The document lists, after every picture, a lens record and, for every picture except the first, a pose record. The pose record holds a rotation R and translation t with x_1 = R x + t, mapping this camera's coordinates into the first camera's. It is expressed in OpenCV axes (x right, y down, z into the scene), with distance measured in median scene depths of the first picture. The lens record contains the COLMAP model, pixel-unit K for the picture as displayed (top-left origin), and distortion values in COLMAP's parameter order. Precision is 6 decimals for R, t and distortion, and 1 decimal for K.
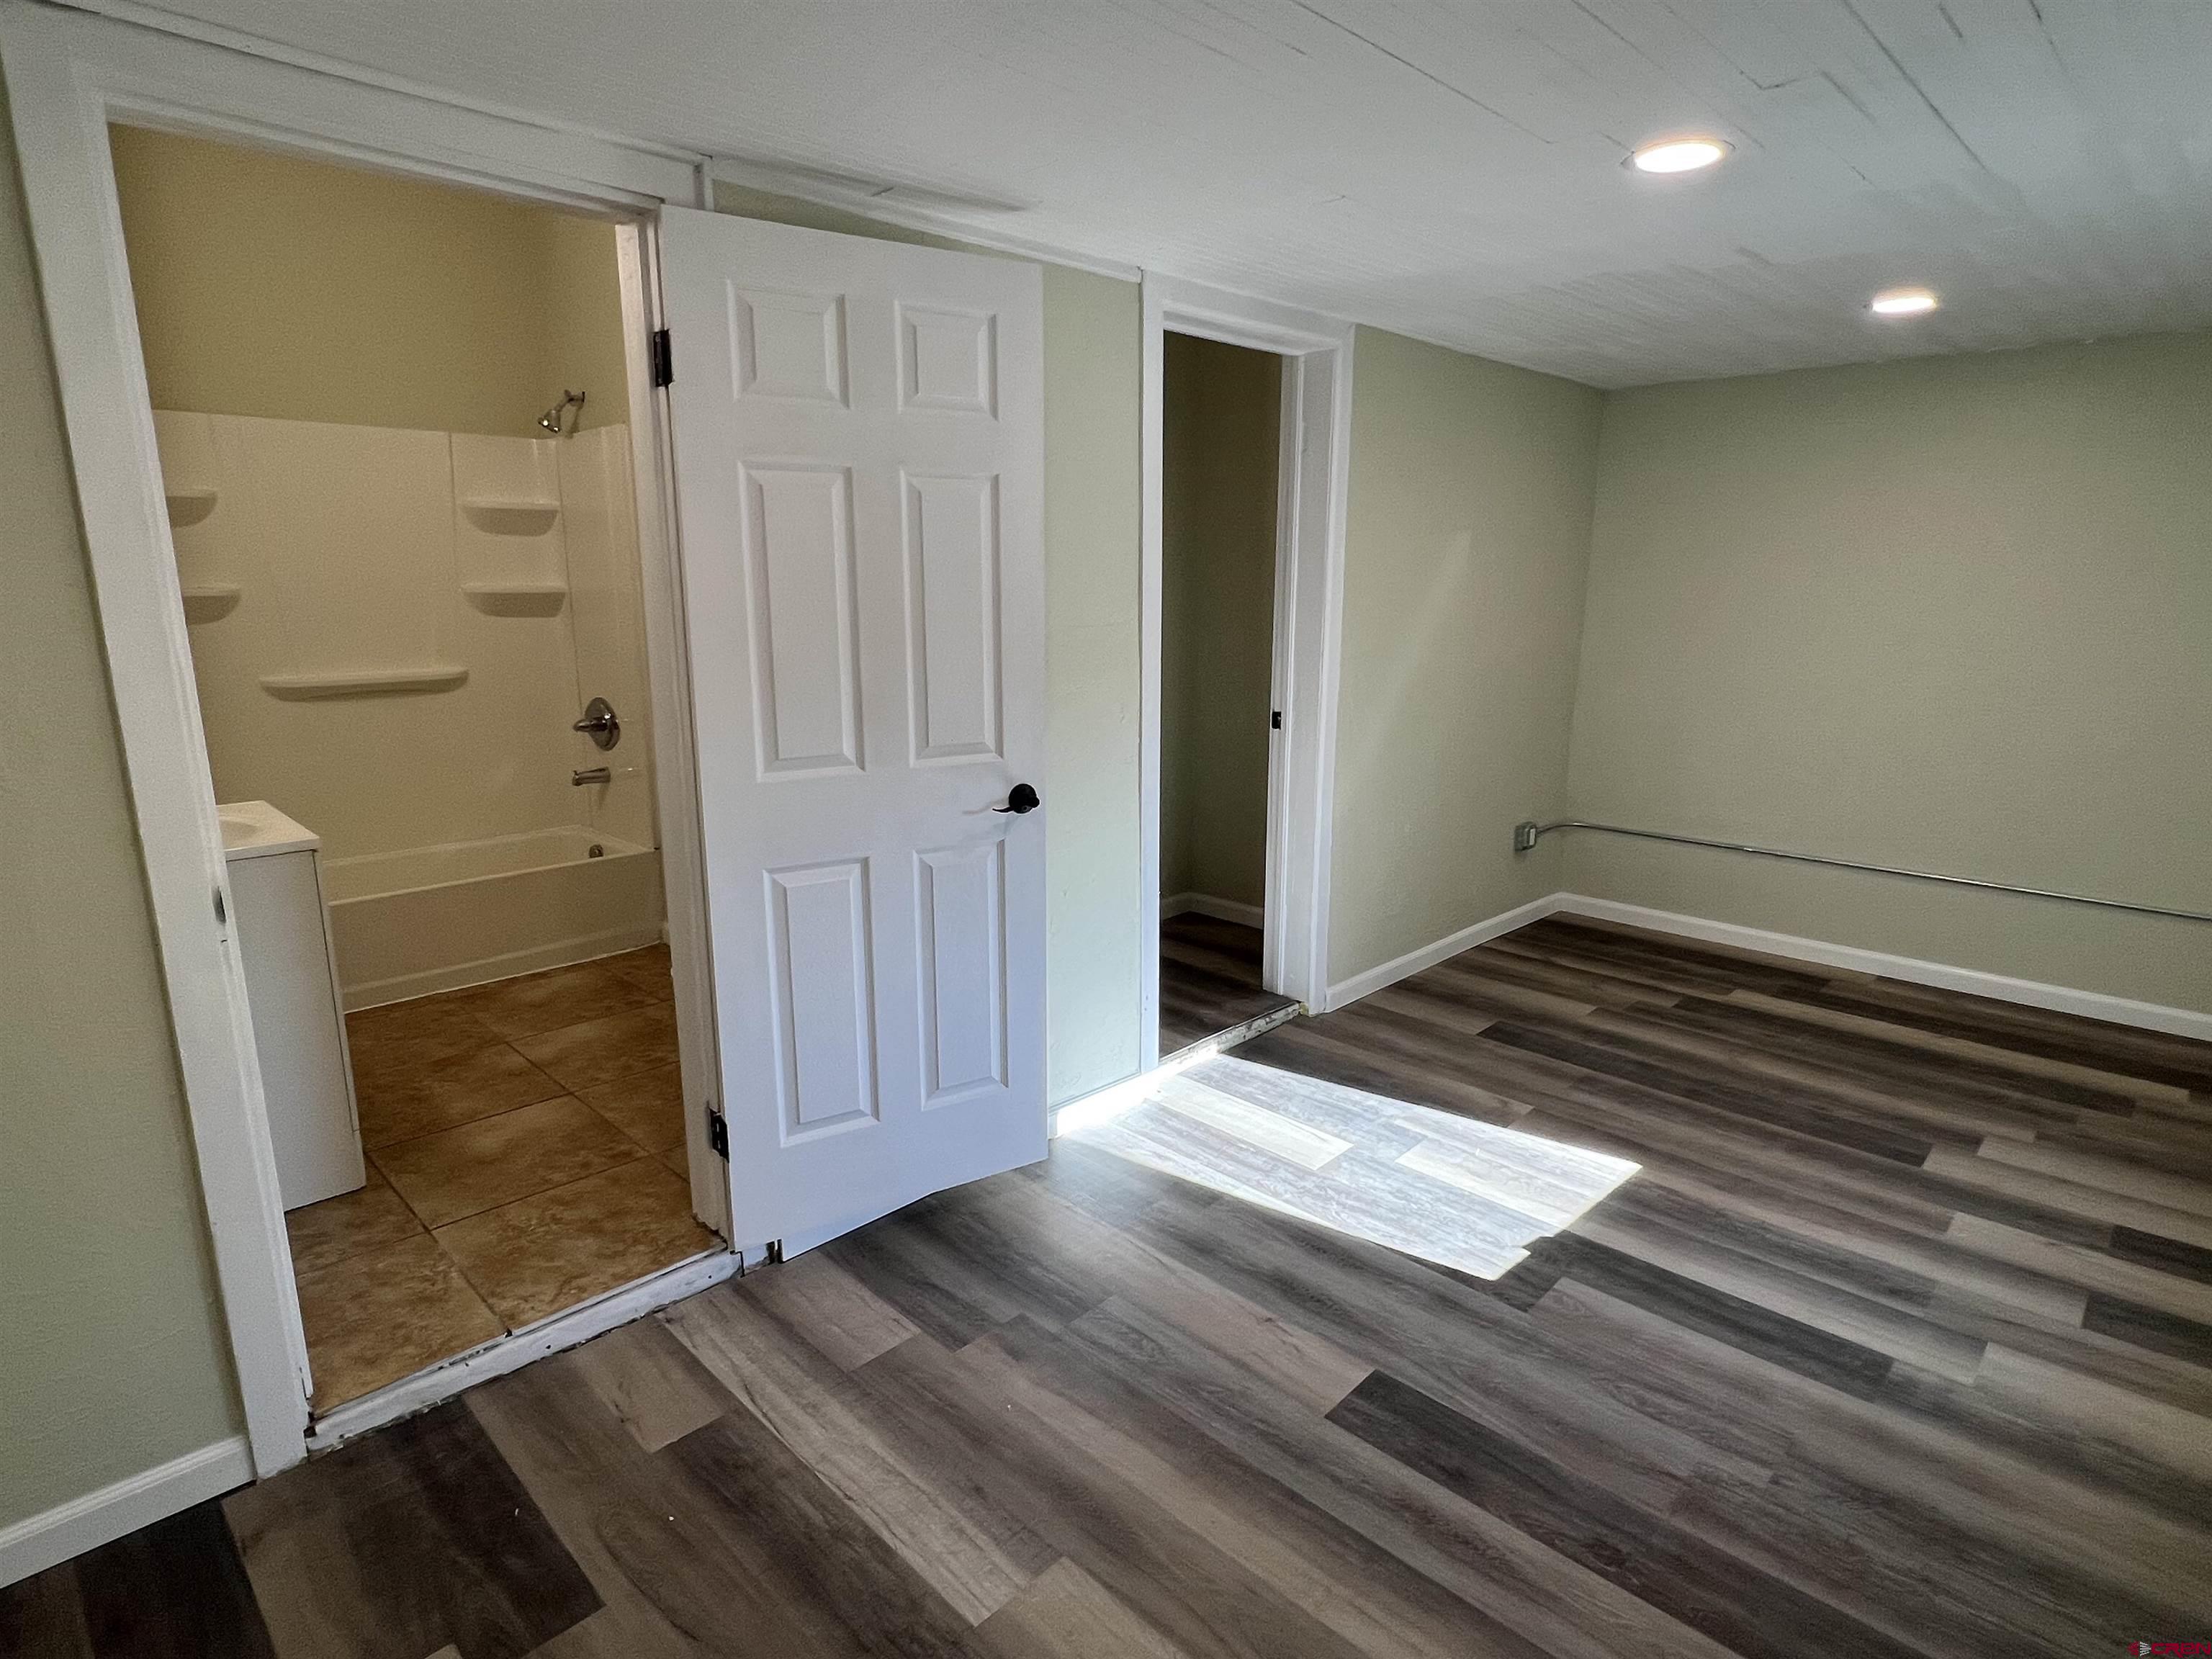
lens RADIAL K [[1180.1, 0, 1095.6], [0, 1180.1, 833.7], [0, 0, 1]] dist [-0.000920, -0.001397]
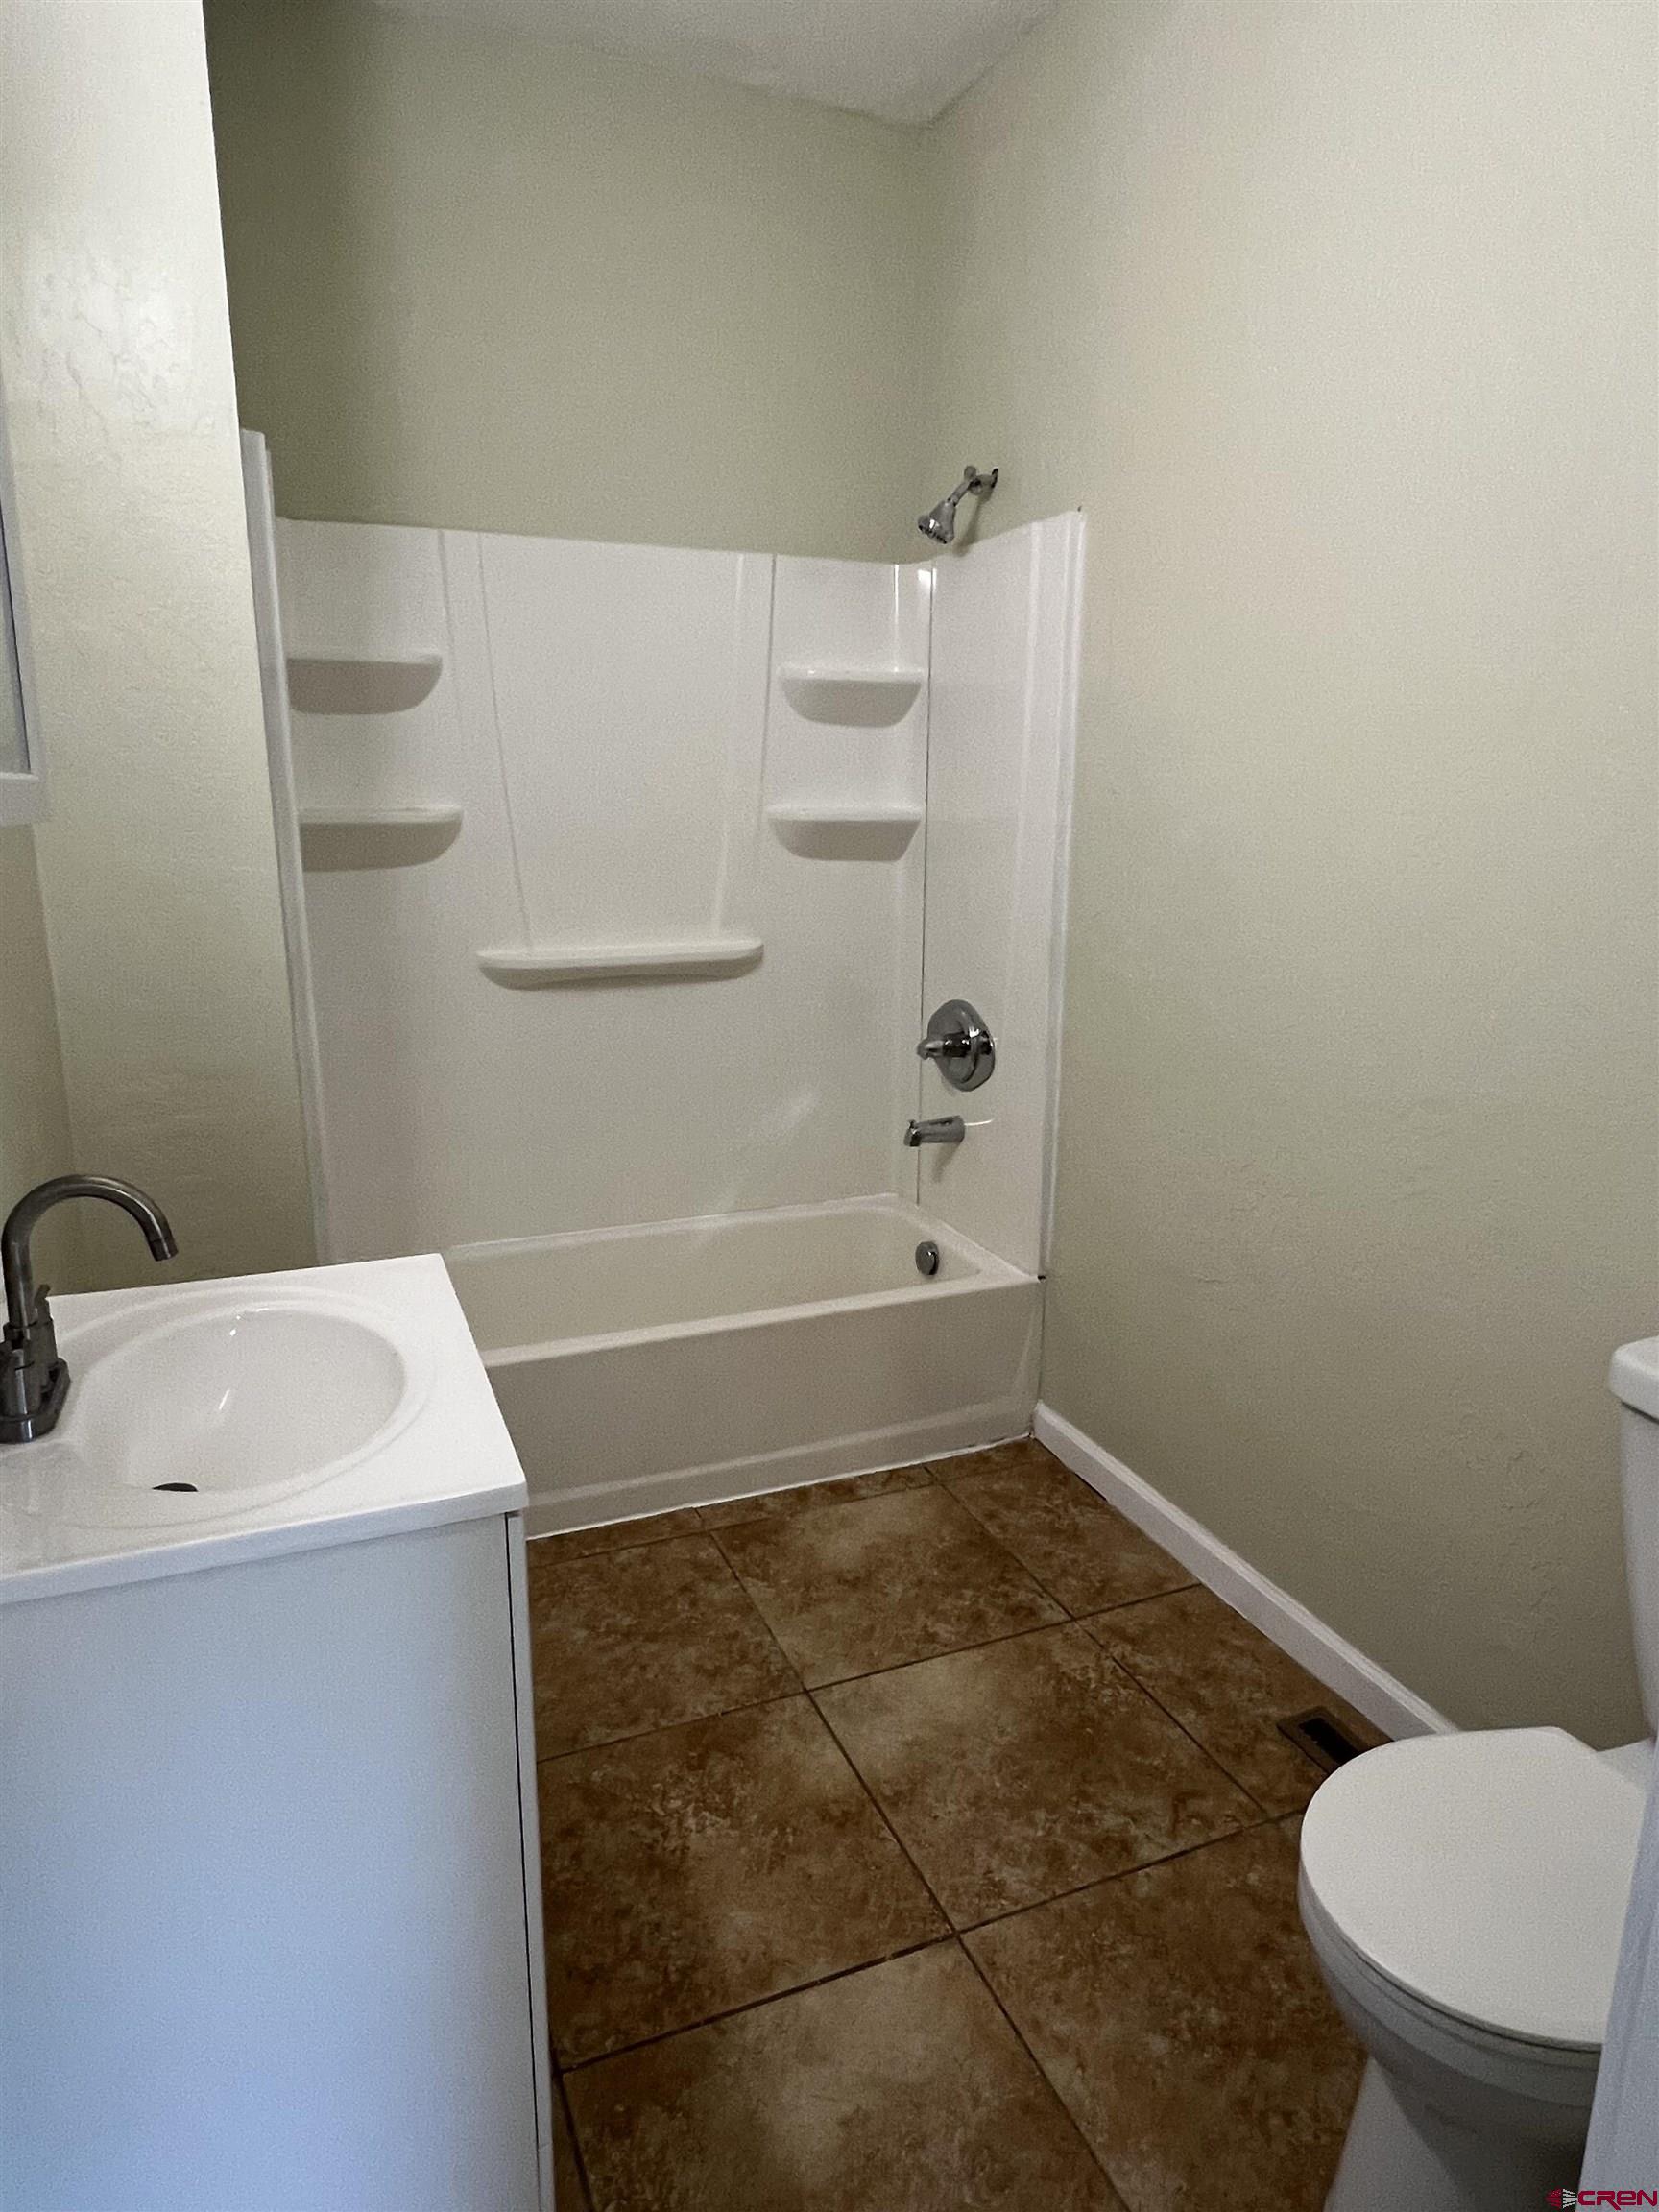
lens RADIAL K [[1344.3, 0, 827.4], [0, 1344.3, 1107.6], [0, 0, 1]] dist [-0.000731, -0.004895]
pose [[0.926729, 0.092304, -0.364217, -0.247042], [-0.086602, 0.995729, 0.031994, -0.082902], [0.365615, 0.001892, 0.930764, 0.371479]]
